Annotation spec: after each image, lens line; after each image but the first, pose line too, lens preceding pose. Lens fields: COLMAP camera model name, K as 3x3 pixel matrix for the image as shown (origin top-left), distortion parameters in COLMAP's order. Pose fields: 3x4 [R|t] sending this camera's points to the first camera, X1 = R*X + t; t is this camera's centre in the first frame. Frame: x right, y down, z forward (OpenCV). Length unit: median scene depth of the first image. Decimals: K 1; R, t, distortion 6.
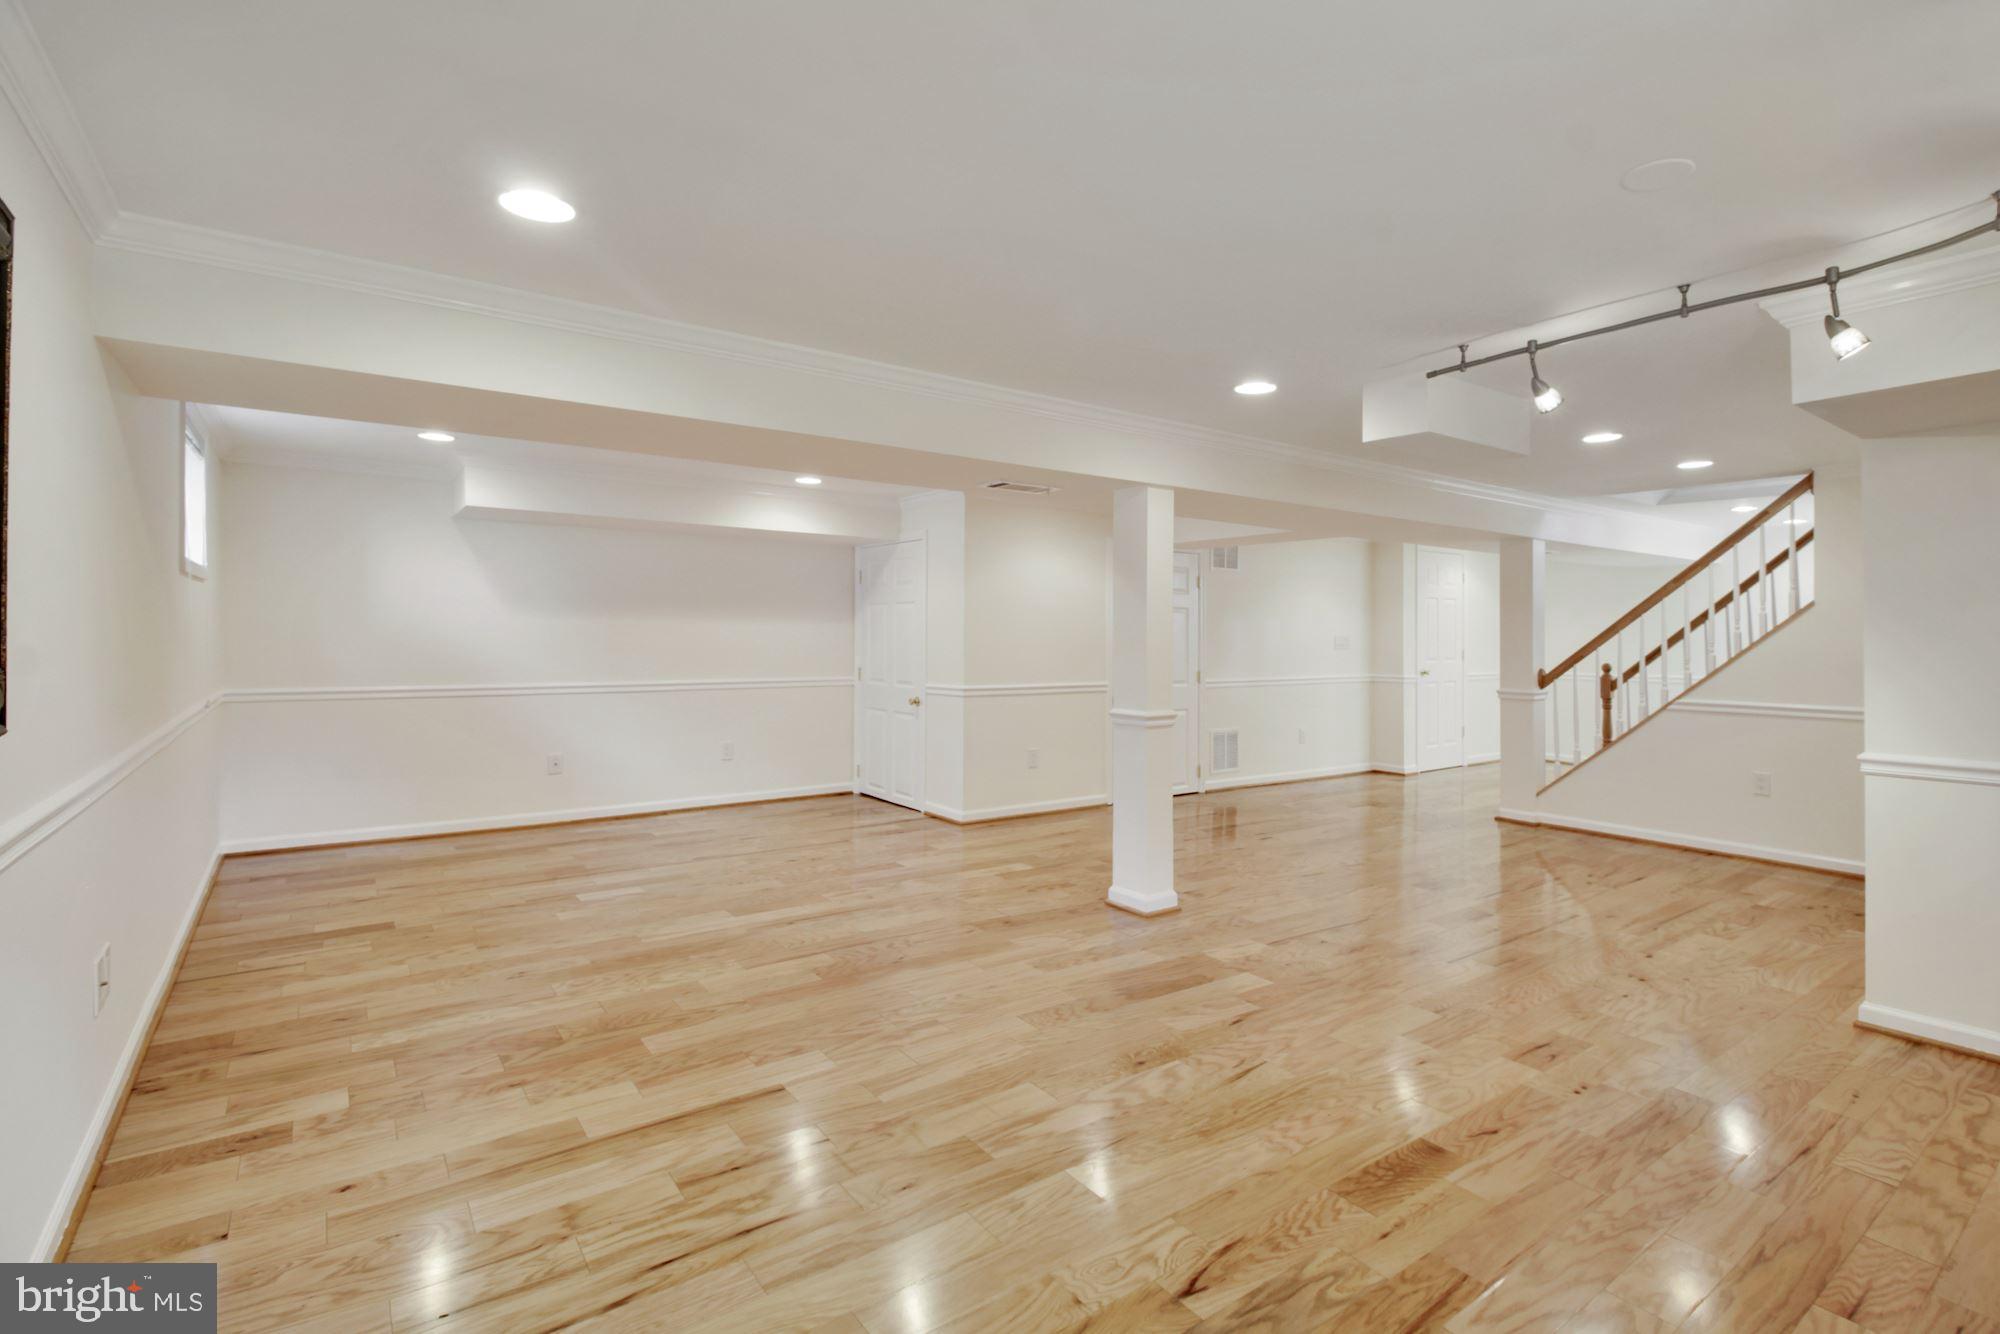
lens RADIAL K [[942.9, 0, 1003.5], [0, 942.9, 639.0], [0, 0, 1]] dist [-0.030508, 0.000082]
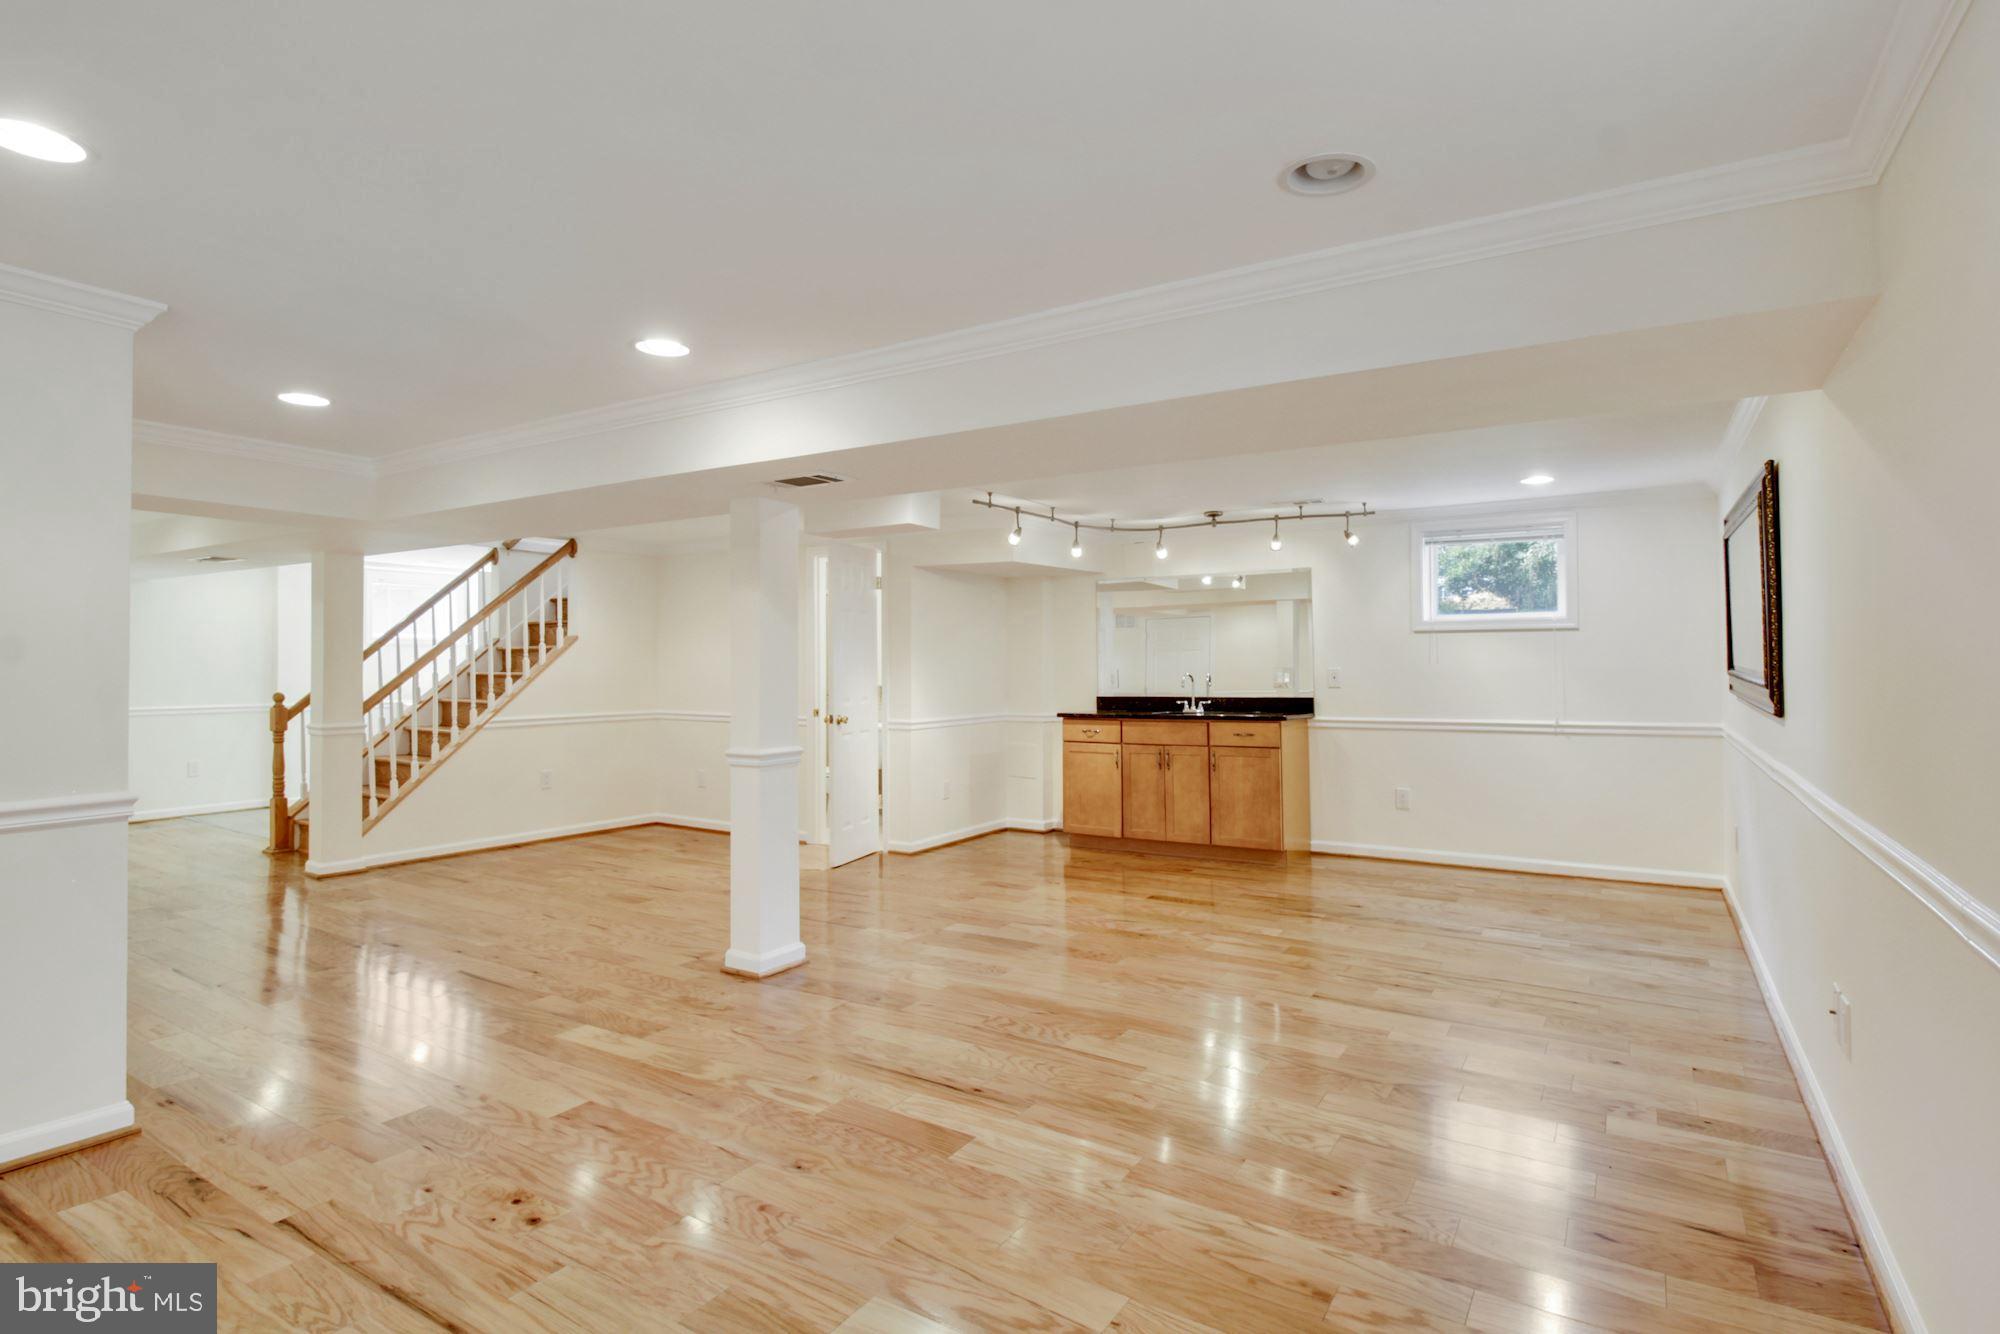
lens RADIAL K [[1000.8, 0, 1000.0], [0, 1000.8, 667.0], [0, 0, 1]] dist [-0.000015, -0.000090]
pose [[-0.364853, -0.013967, 0.930960, -1.249177], [-0.000181, 0.999889, 0.014930, -0.032495], [-0.931065, 0.005279, -0.364815, 1.697390]]
